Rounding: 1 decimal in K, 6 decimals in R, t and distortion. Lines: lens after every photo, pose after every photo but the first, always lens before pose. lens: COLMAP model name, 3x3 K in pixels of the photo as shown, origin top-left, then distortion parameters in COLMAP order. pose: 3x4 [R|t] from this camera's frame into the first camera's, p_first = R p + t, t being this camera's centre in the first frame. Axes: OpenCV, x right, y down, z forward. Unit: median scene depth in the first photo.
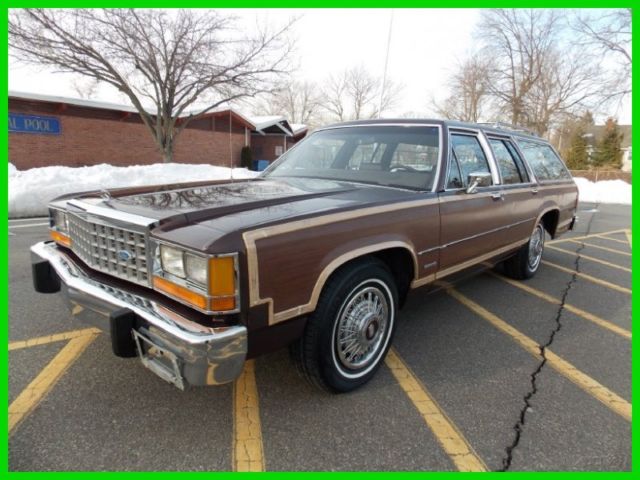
lens RADIAL K [[427.4, 0, 315.6], [0, 427.4, 213.6], [0, 0, 1]] dist [-0.001983, -0.000841]
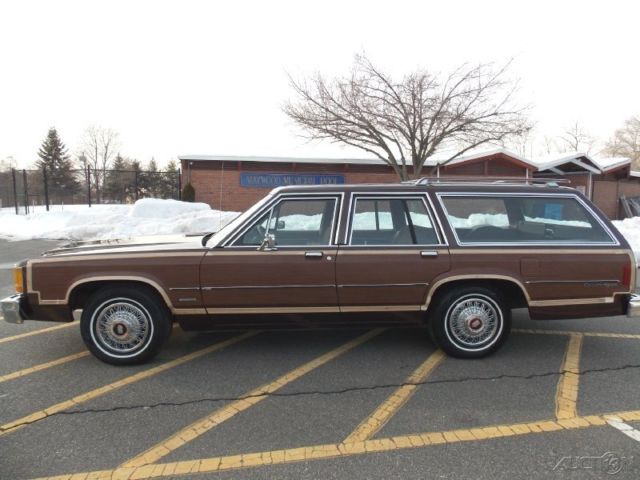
lens RADIAL K [[427.4, 0, 315.6], [0, 427.4, 213.6], [0, 0, 1]] dist [-0.001983, -0.000841]
pose [[0.689404, 0.001743, -0.724375, 1.377542], [-0.069669, 0.995521, -0.063910, -0.088298], [0.721019, 0.094527, 0.686437, 0.276070]]
